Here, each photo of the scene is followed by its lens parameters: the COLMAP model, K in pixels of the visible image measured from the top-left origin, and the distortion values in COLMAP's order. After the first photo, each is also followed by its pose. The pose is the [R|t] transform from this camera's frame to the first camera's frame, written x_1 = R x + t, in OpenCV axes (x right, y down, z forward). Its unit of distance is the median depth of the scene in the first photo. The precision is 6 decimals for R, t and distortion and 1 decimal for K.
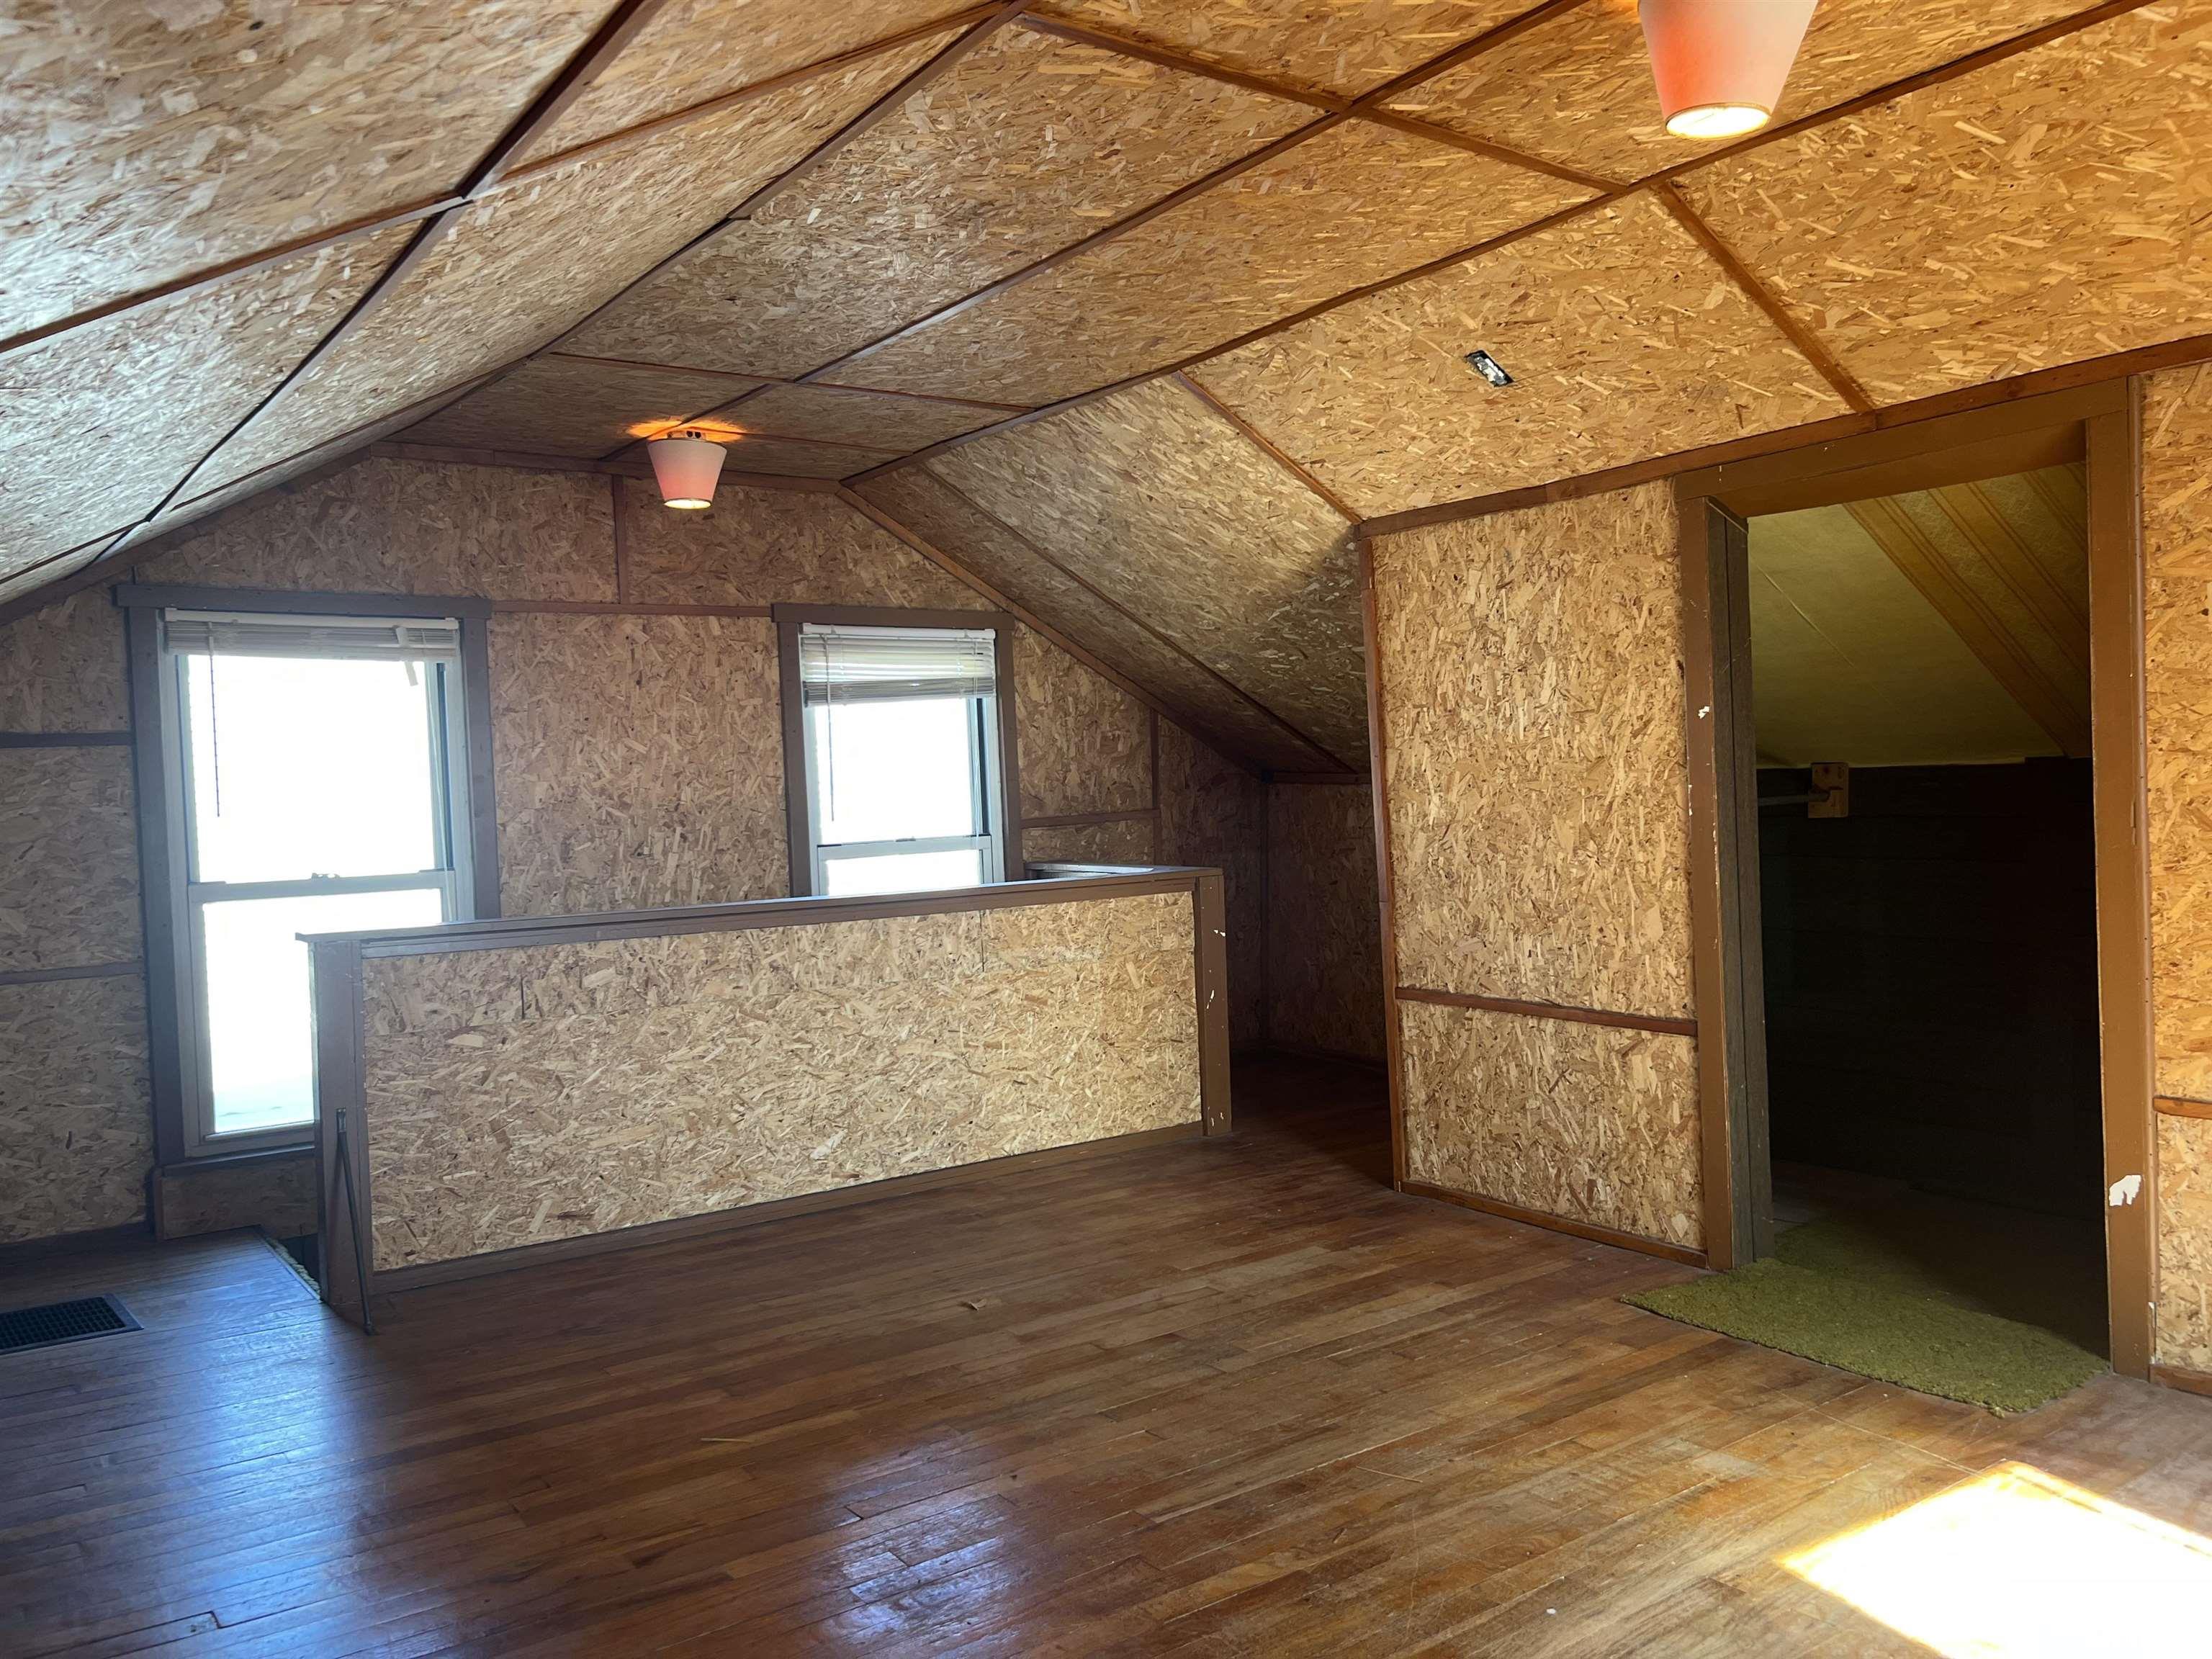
lens RADIAL K [[1667.9, 0, 1090.6], [0, 1667.9, 836.0], [0, 0, 1]] dist [0.055406, -0.064623]
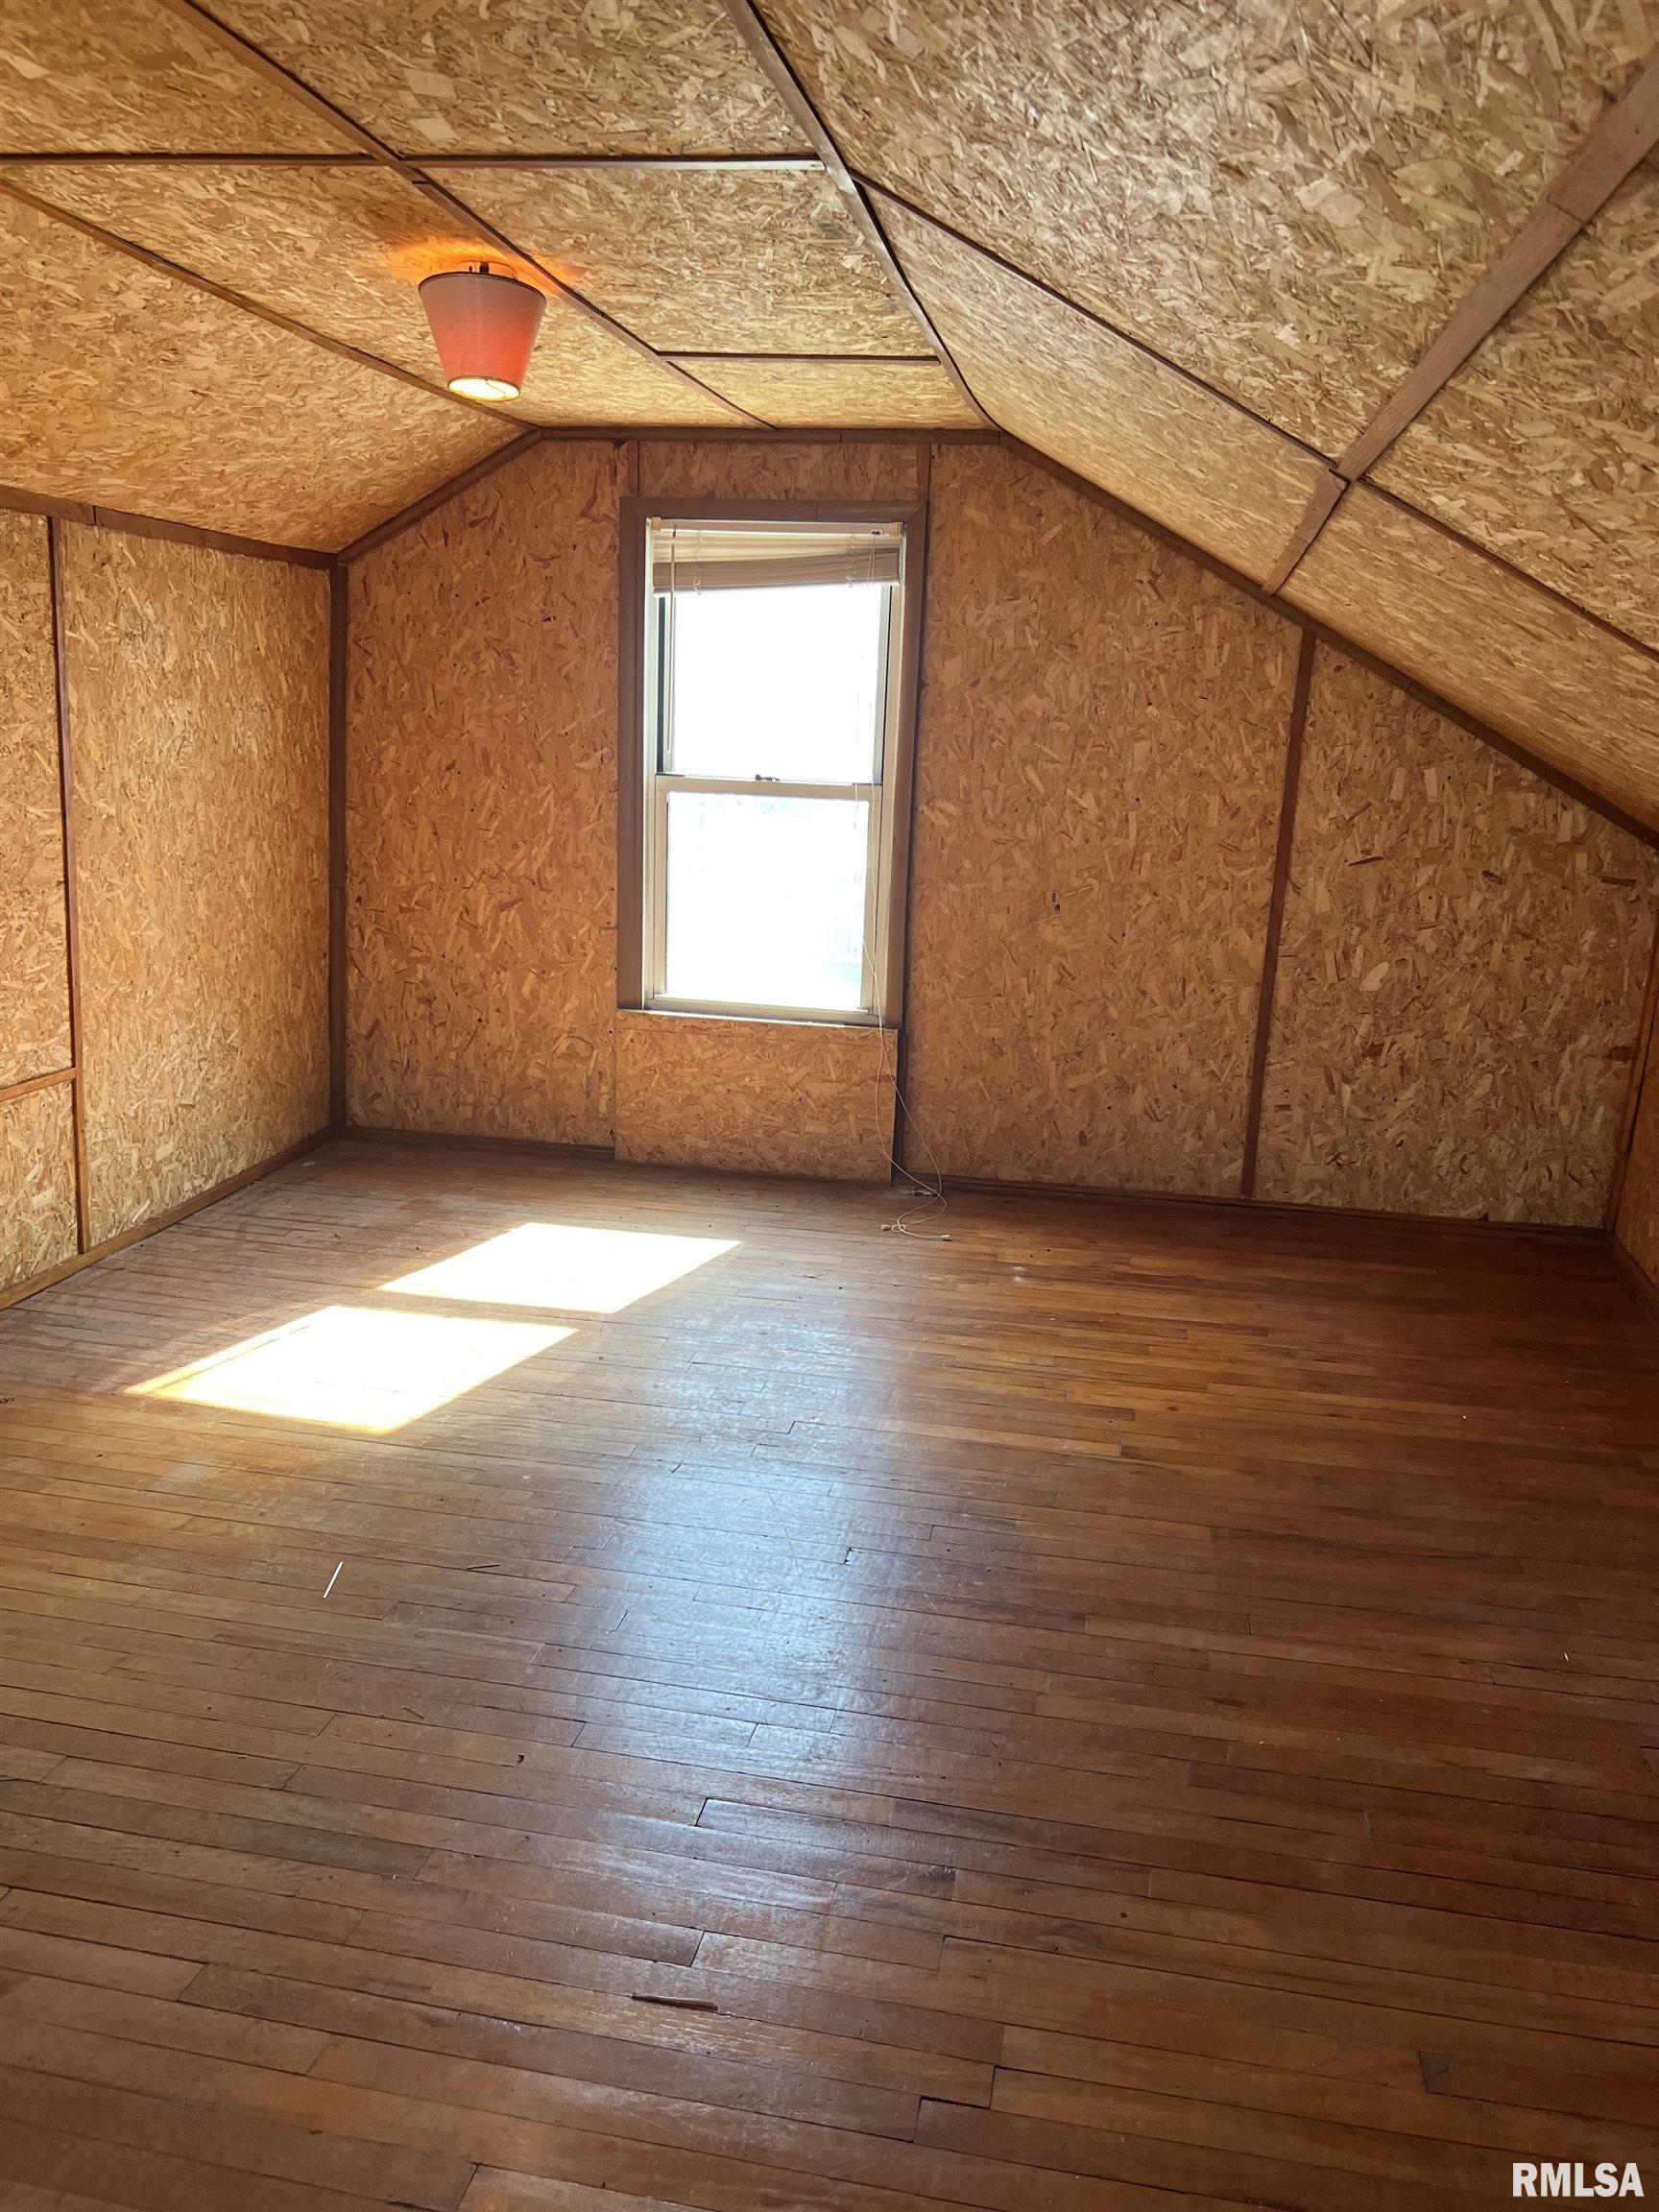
lens RADIAL K [[1667.9, 0, 812.3], [0, 1667.9, 1106.2], [0, 0, 1]] dist [0.055406, -0.064623]
pose [[-0.679929, -0.150149, 0.717741, -0.501539], [-0.000192, 0.978848, 0.204589, -0.075136], [-0.733278, 0.138968, -0.665576, 1.020295]]
